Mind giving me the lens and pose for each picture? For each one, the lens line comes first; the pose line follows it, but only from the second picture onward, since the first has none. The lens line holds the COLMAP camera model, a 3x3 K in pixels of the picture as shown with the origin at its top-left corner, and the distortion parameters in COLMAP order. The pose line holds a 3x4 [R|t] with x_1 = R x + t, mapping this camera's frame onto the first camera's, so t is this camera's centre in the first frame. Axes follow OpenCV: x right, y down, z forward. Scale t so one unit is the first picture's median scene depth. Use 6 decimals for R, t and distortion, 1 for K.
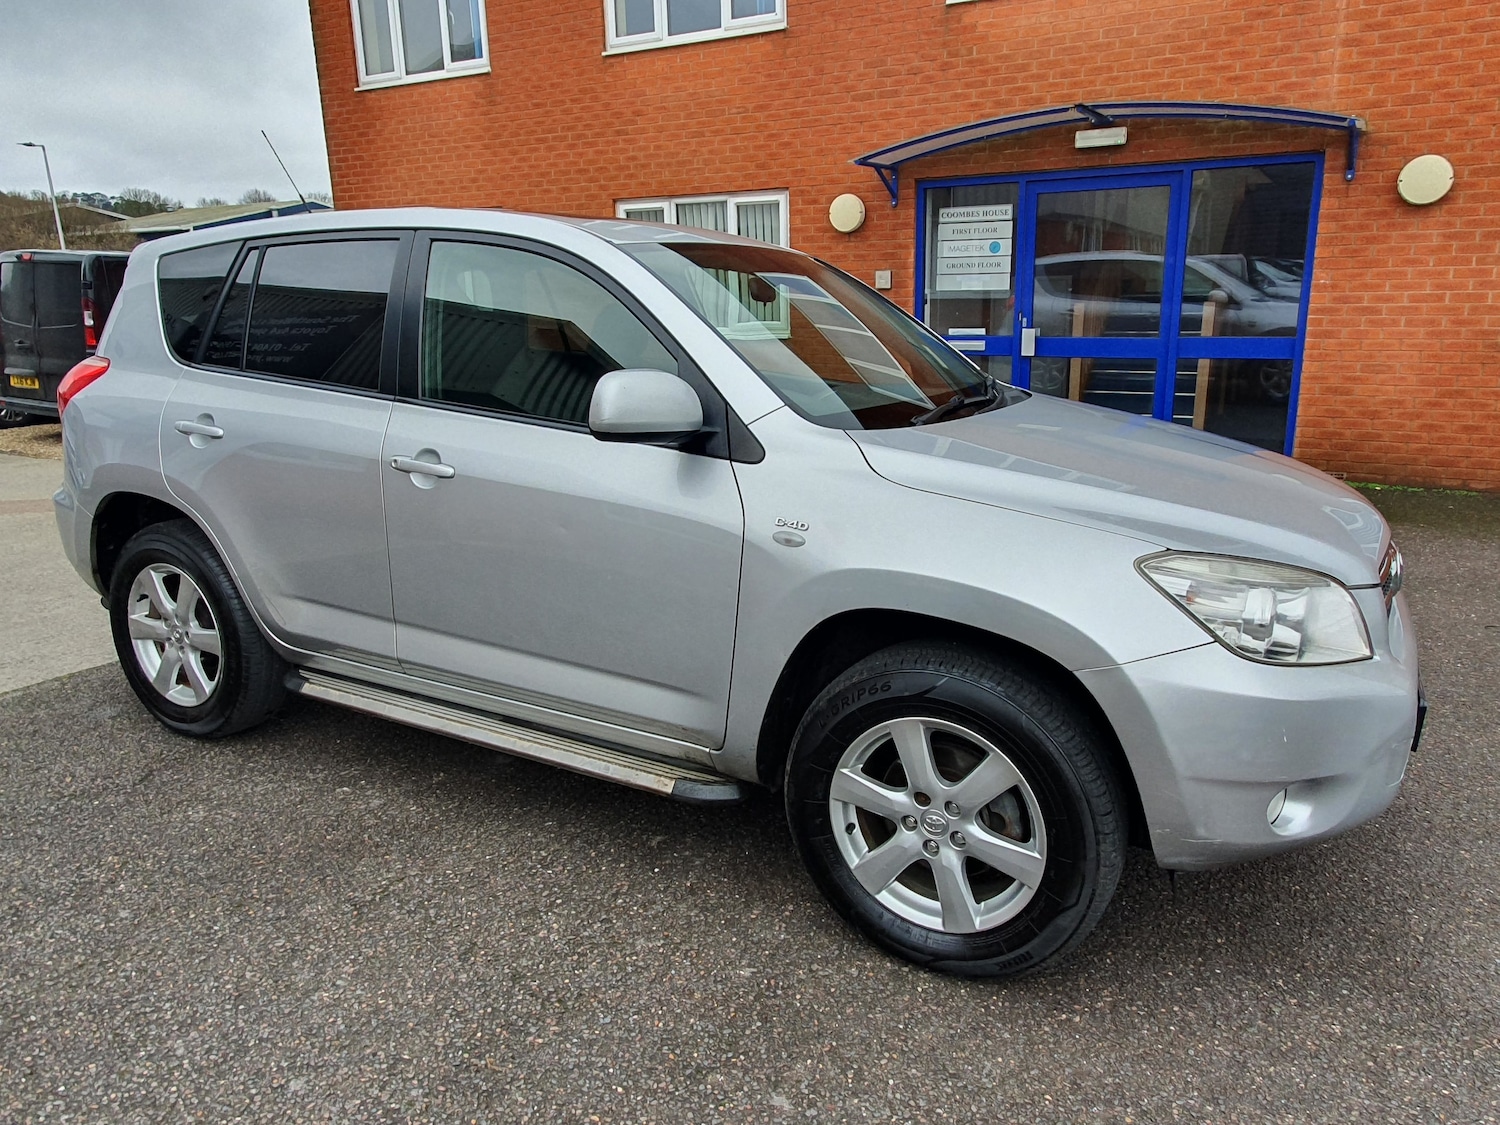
lens RADIAL K [[1045.4, 0, 754.3], [0, 1045.4, 562.3], [0, 0, 1]] dist [0.029098, -0.020652]
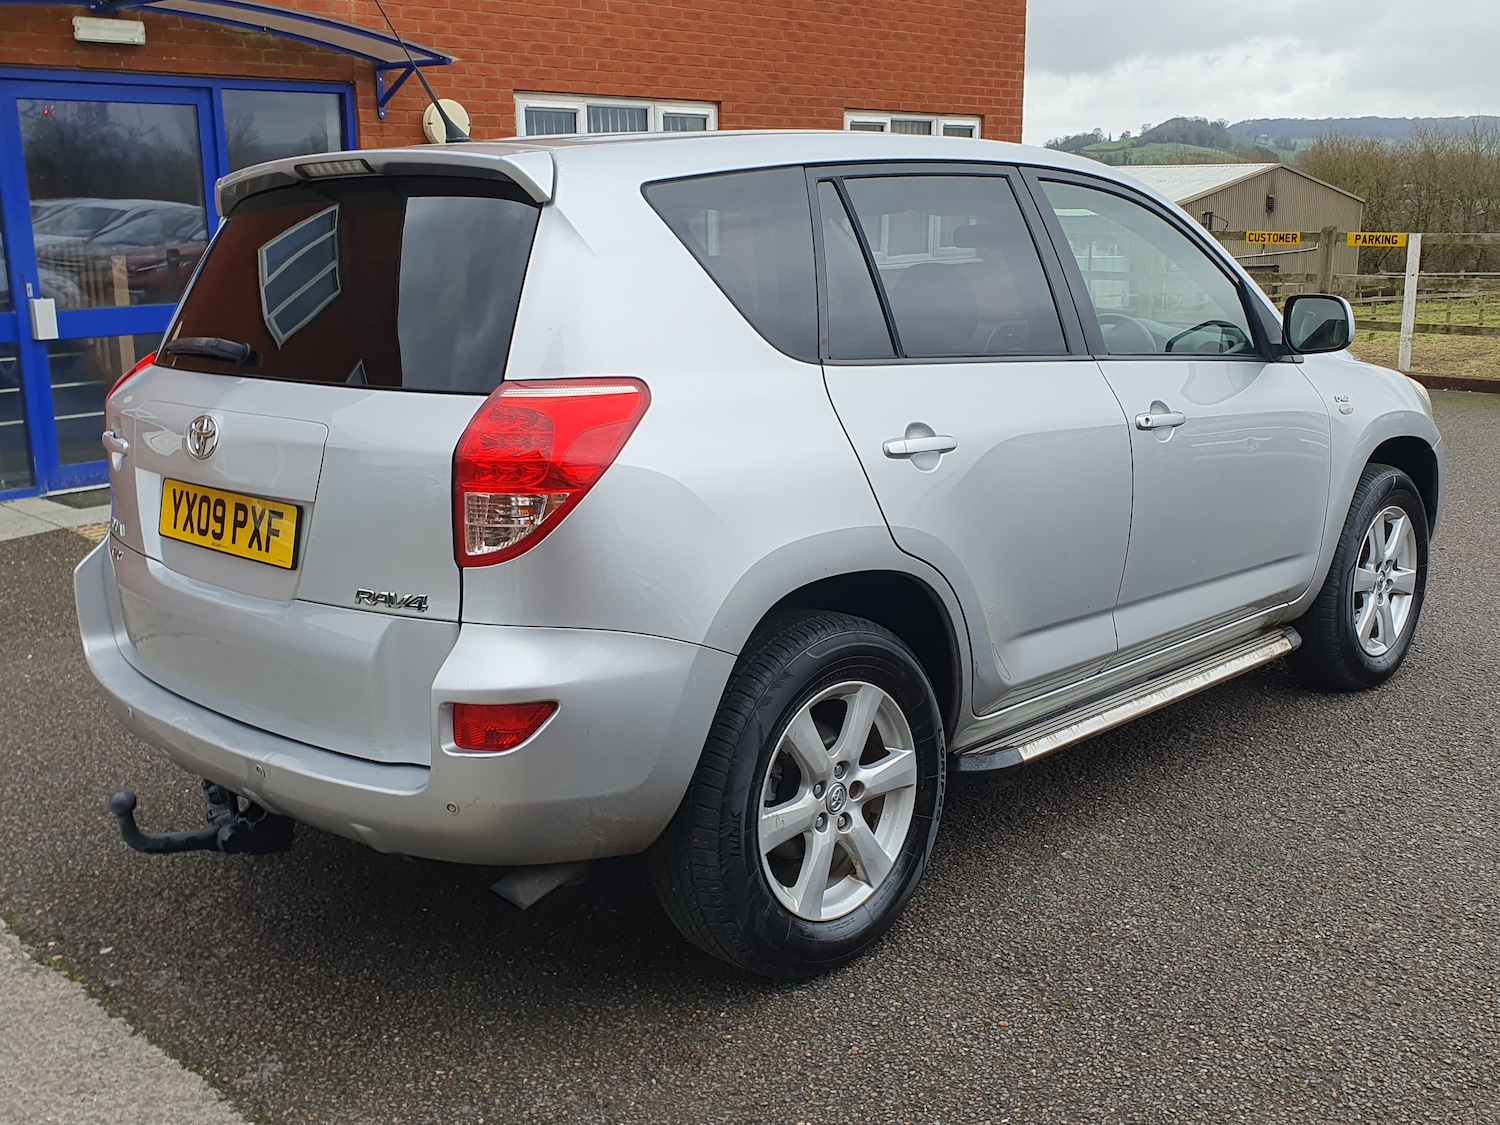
lens RADIAL K [[1536.8, 0, 757.0], [0, 1536.8, 577.3], [0, 0, 1]] dist [0.045832, -0.118320]
pose [[0.260133, -0.215871, 0.941132, -0.670625], [0.253193, 0.955832, 0.149259, -0.097838], [-0.931785, 0.199461, 0.303301, 0.364189]]
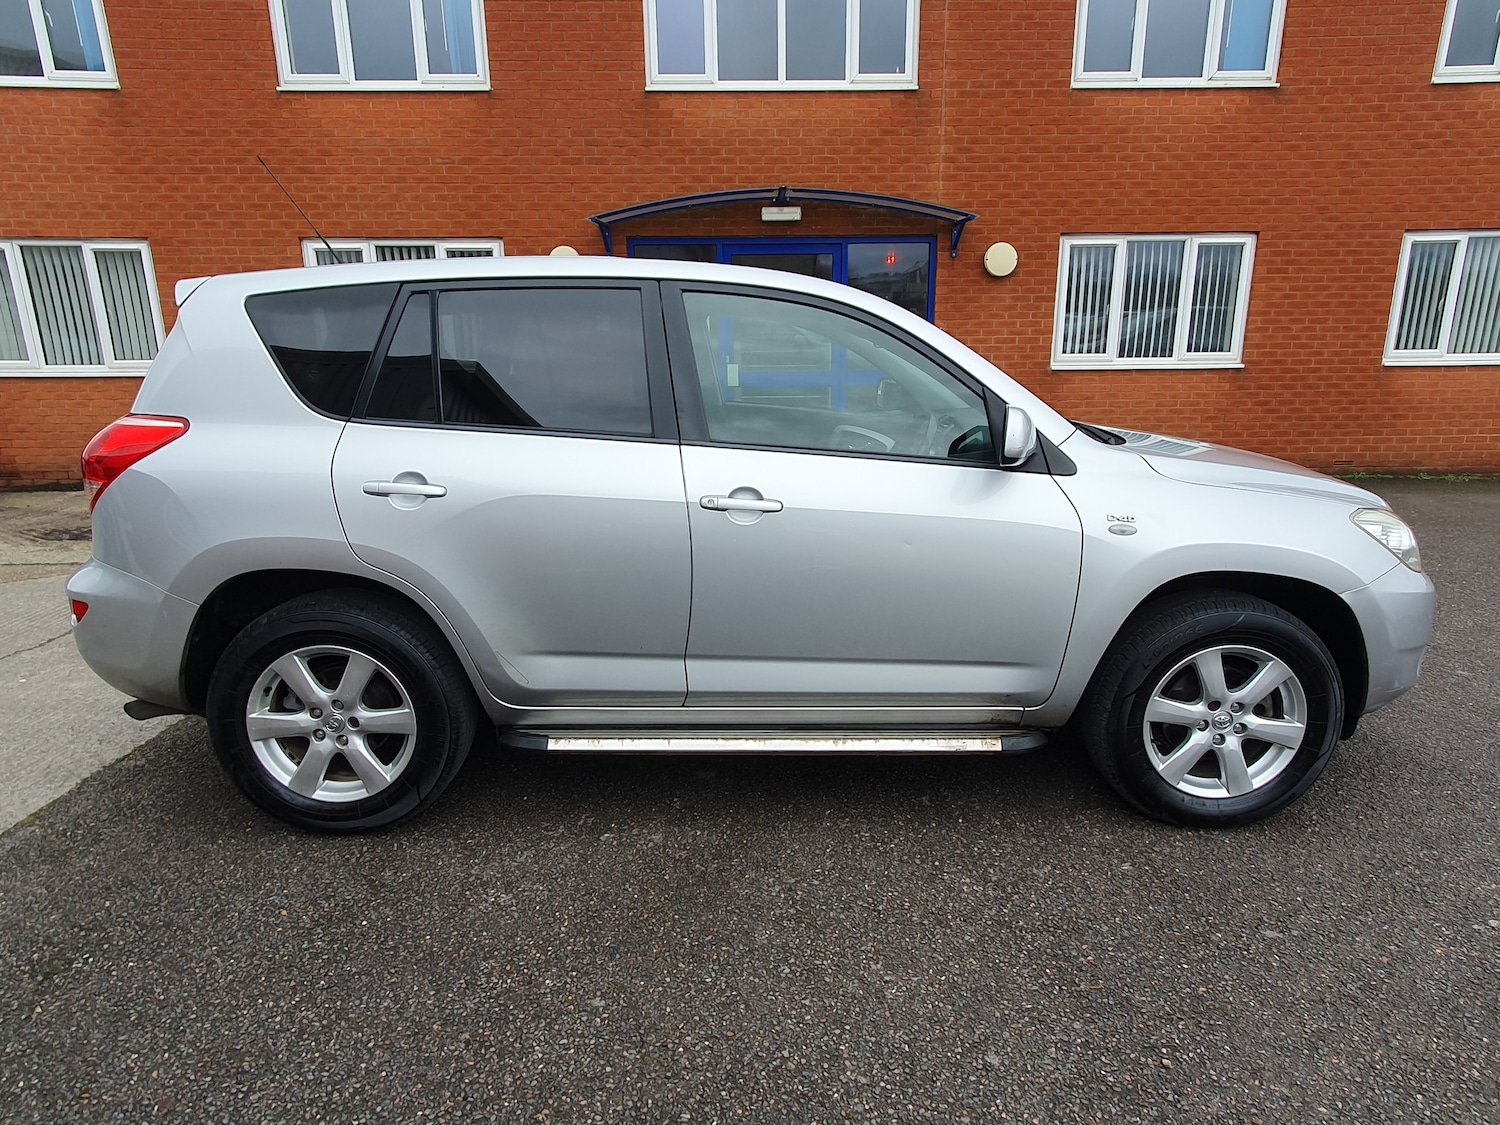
lens RADIAL K [[906.6, 0, 762.8], [0, 906.6, 558.8], [0, 0, 1]] dist [0.015406, -0.000546]
pose [[0.866213, -0.117256, 0.485722, -0.288850], [0.120270, 0.992424, 0.025092, -0.021879], [-0.484985, 0.036683, 0.873753, 0.072500]]
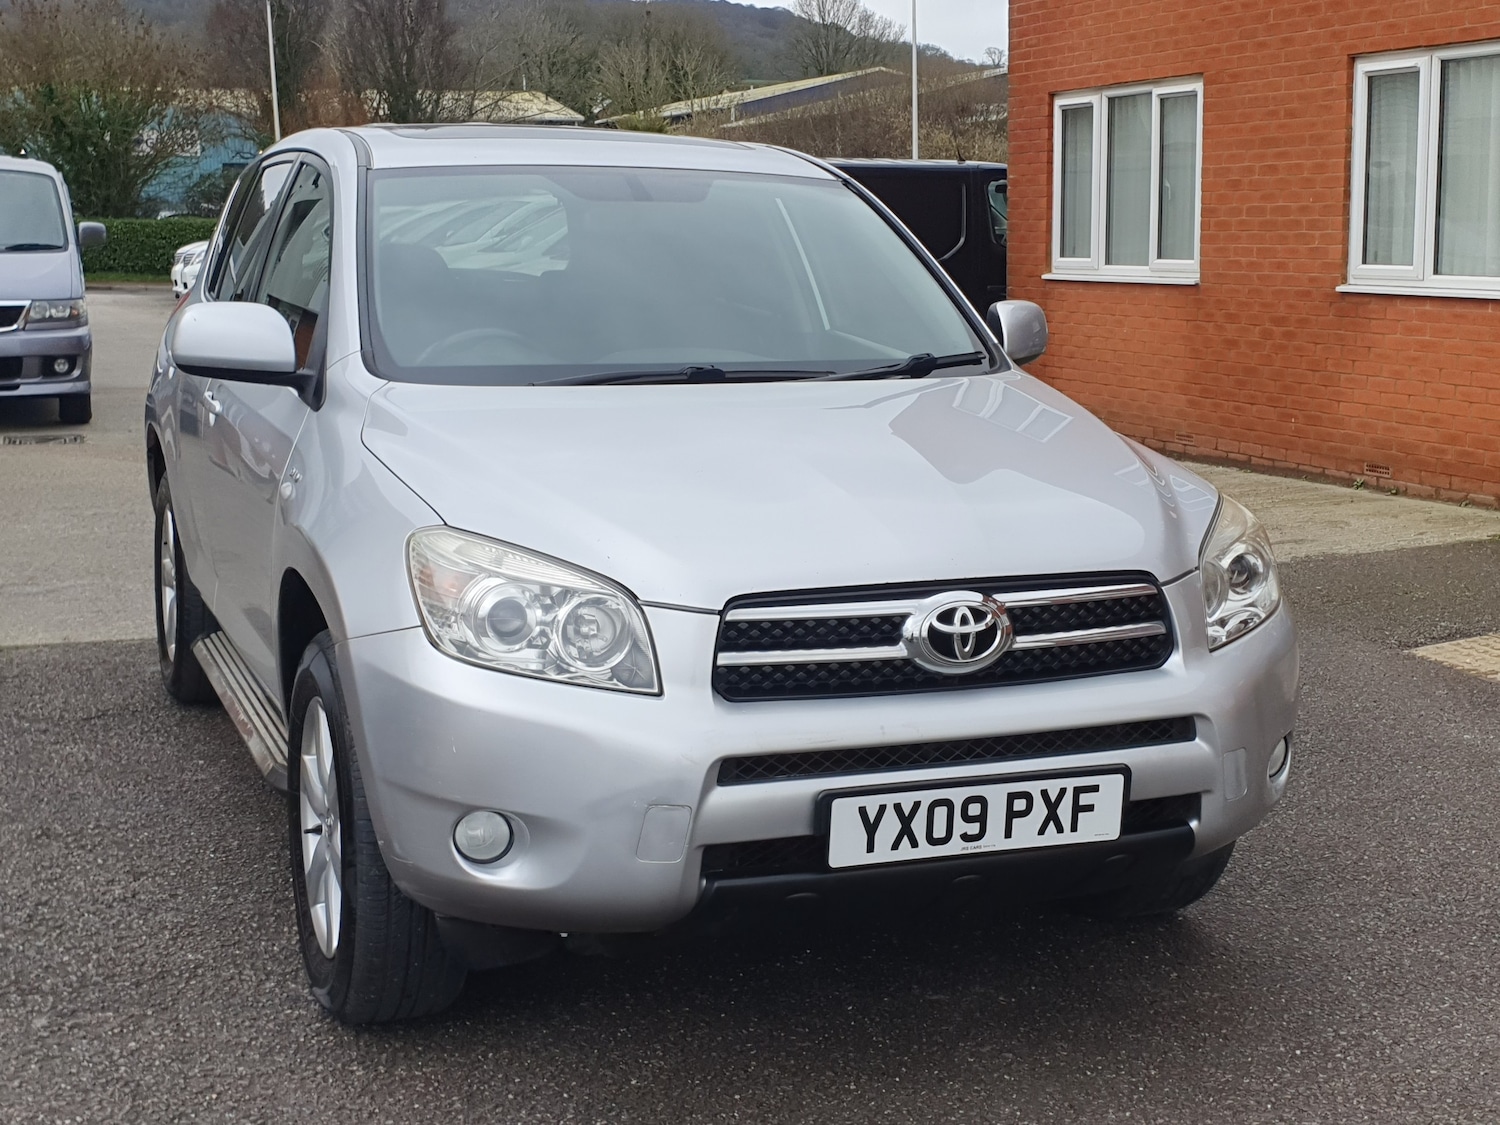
lens RADIAL K [[2008.4, 0, 757.8], [0, 2008.4, 558.7], [0, 0, 1]] dist [0.261830, -0.923305]
pose [[0.776714, 0.113572, -0.619530, 0.462332], [-0.163915, 0.986165, -0.024719, 0.004371], [0.608151, 0.120750, 0.784584, -0.043648]]
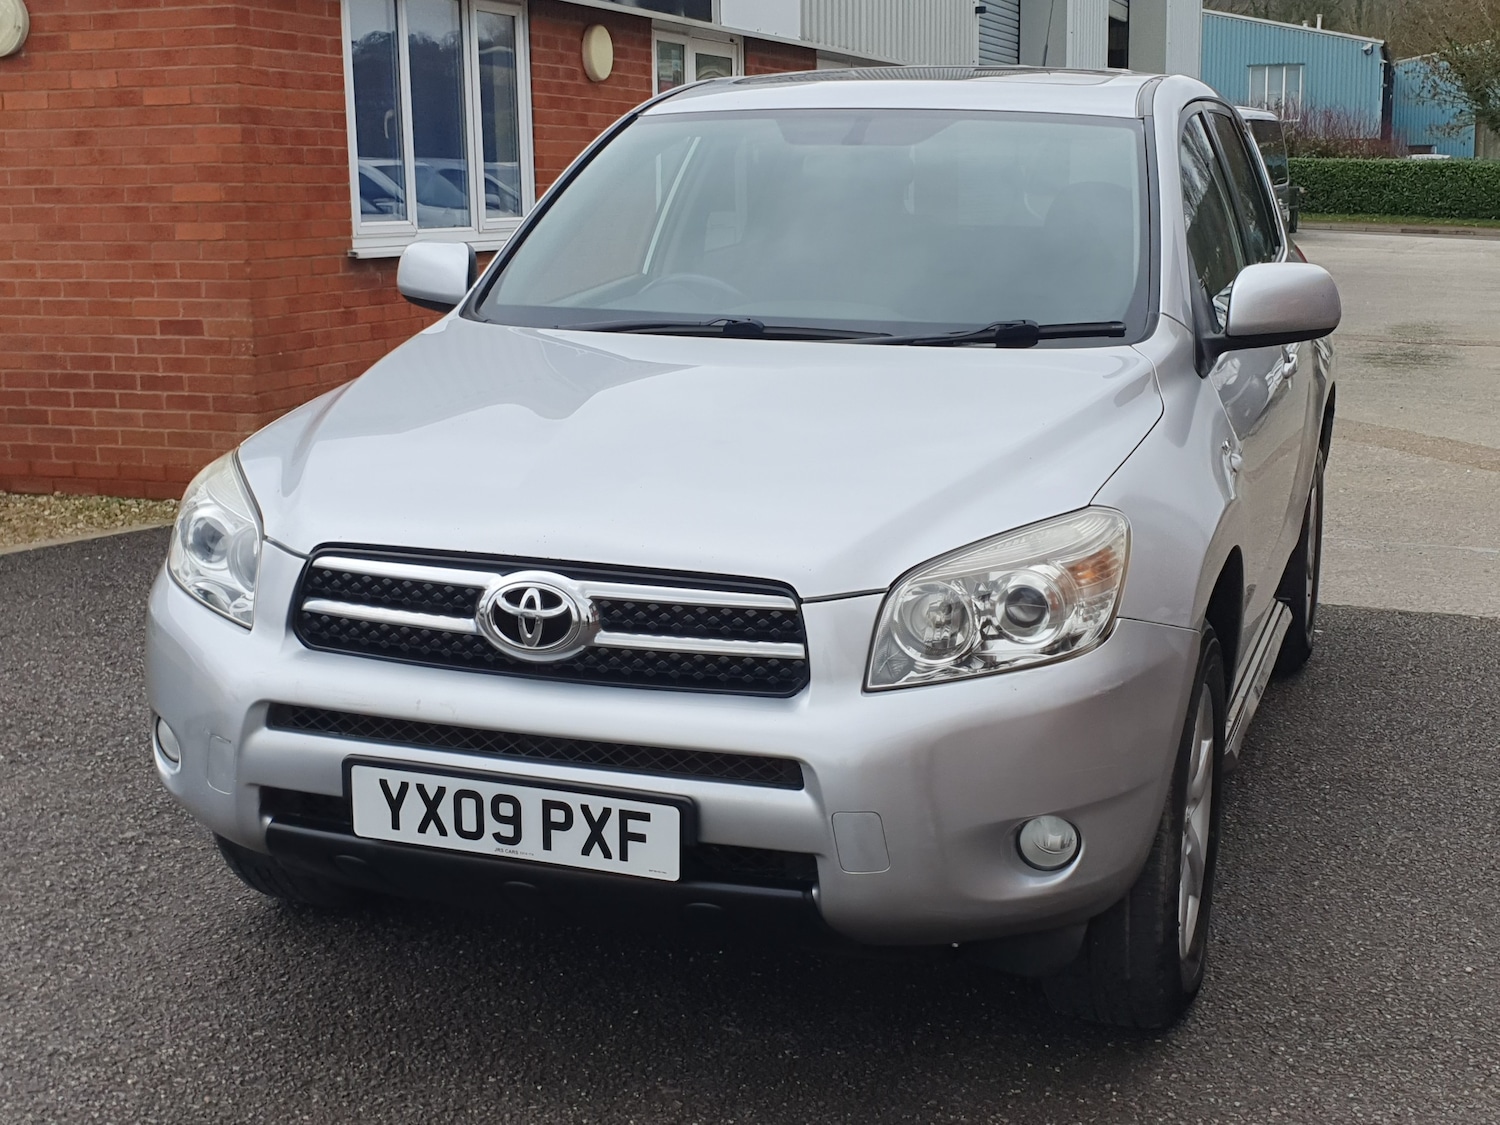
lens RADIAL K [[2008.4, 0, 757.8], [0, 2008.4, 558.7], [0, 0, 1]] dist [0.261830, -0.923305]
pose [[0.176919, 0.198327, -0.964036, 0.625627], [-0.252479, 0.955856, 0.150309, -0.084763], [0.951291, 0.216806, 0.219183, 0.300344]]
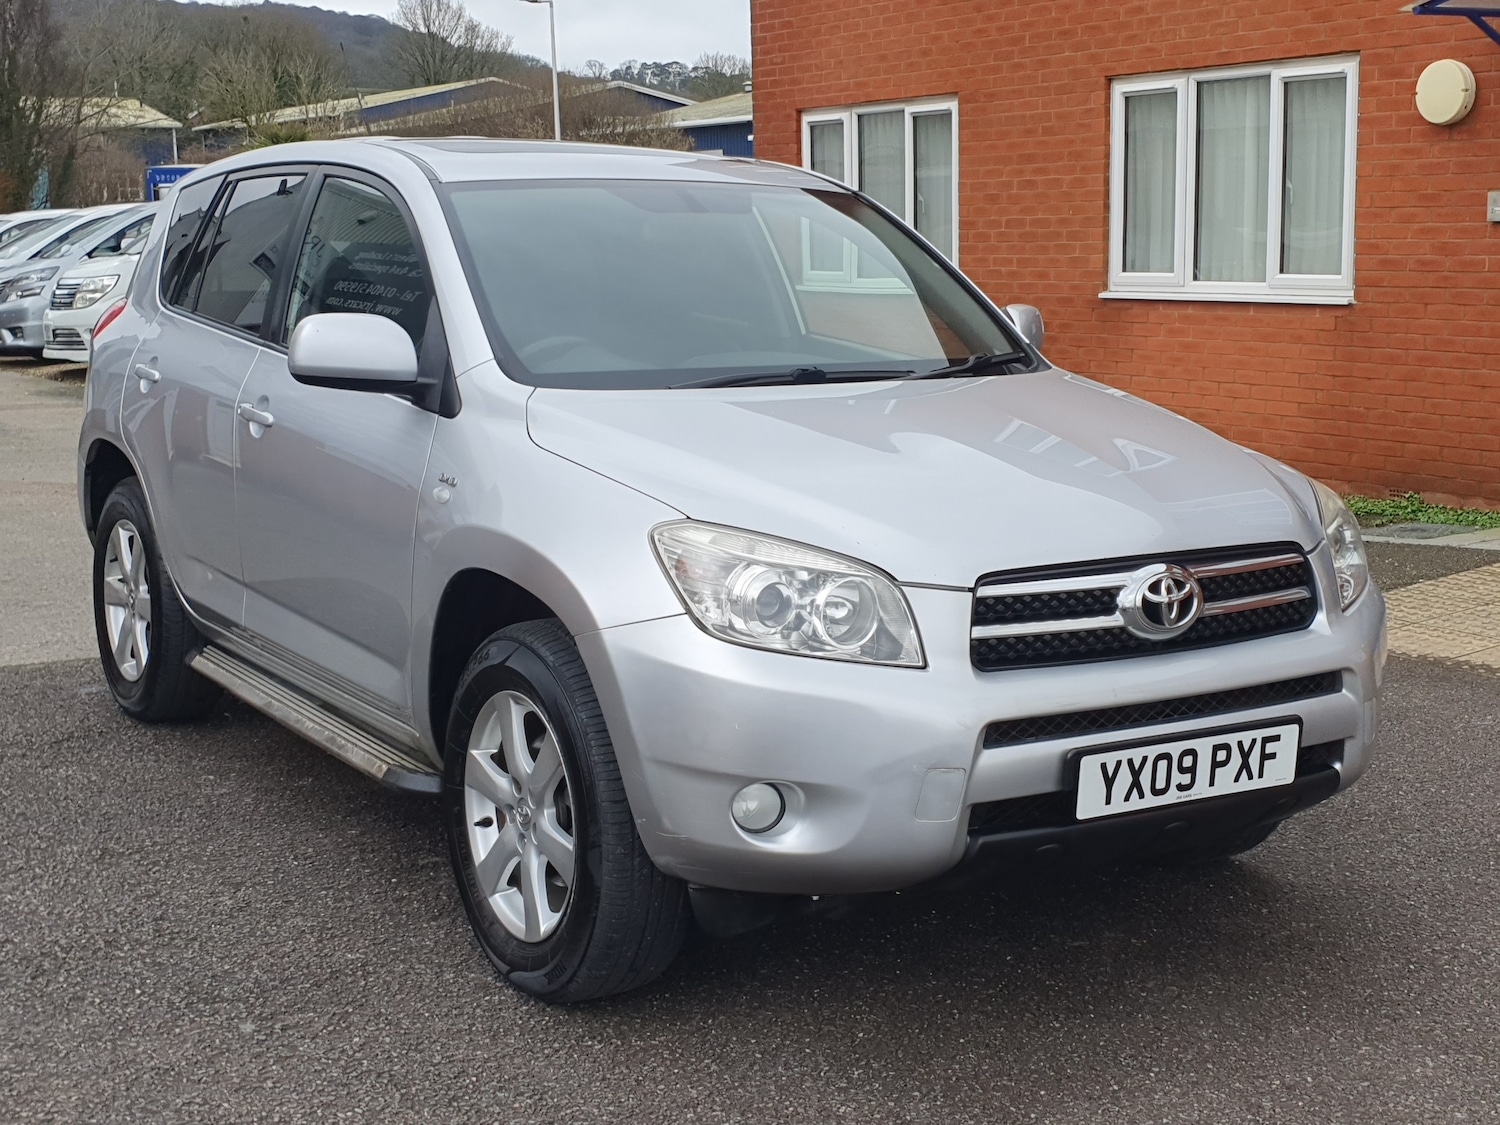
lens RADIAL K [[2008.6, 0, 762.8], [0, 2008.6, 542.9], [0, 0, 1]] dist [0.270144, -0.964046]
pose [[0.882669, 0.078780, -0.463345, 0.359942], [-0.122280, 0.990394, -0.064551, 0.032874], [0.453809, 0.113635, 0.883824, -0.150615]]
